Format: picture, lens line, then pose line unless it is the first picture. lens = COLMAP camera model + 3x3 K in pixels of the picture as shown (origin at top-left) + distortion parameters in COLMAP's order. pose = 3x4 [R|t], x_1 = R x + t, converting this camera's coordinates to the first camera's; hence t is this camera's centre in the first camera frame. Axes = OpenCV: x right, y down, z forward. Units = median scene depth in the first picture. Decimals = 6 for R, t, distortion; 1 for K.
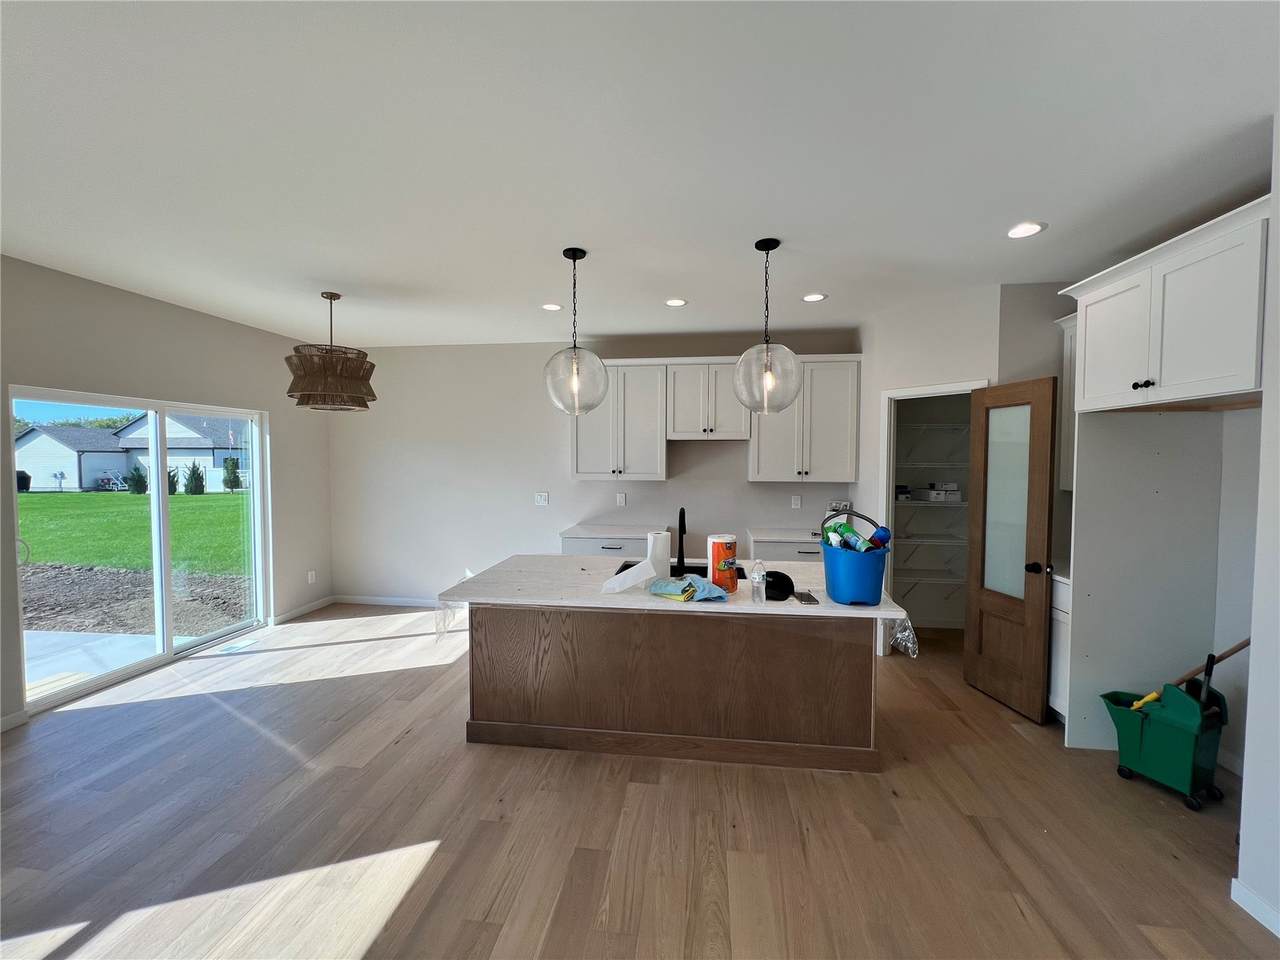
lens RADIAL K [[515.0, 0, 636.4], [0, 515.0, 477.8], [0, 0, 1]] dist [-0.000607, 0.000150]
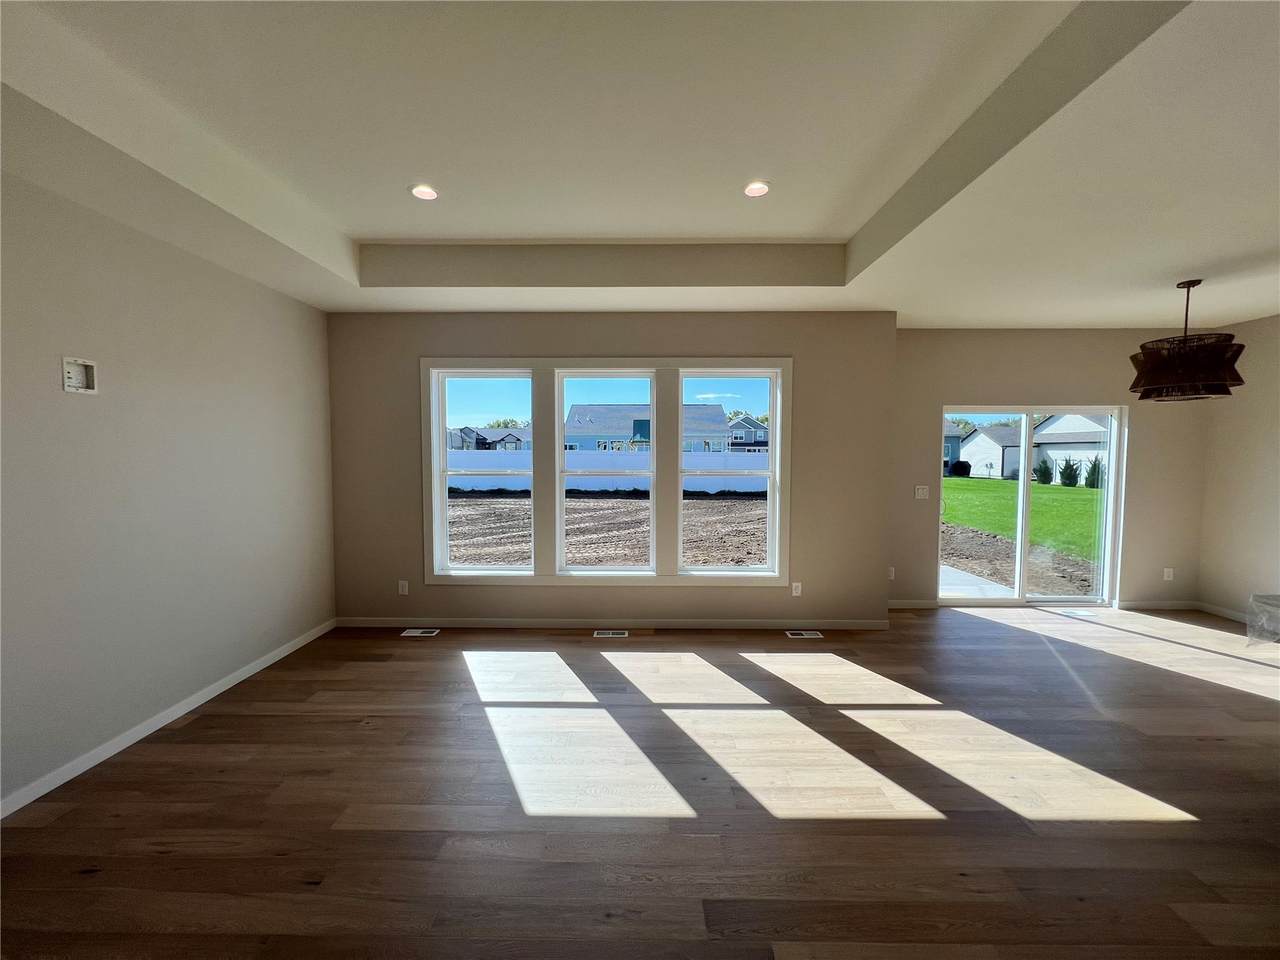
lens RADIAL K [[515.0, 0, 636.4], [0, 515.0, 477.8], [0, 0, 1]] dist [-0.000607, 0.000150]
pose [[0.122390, 0.051796, -0.991130, 0.233153], [-0.040976, 0.998049, 0.047098, 0.011003], [0.991636, 0.034848, 0.124274, -0.133254]]
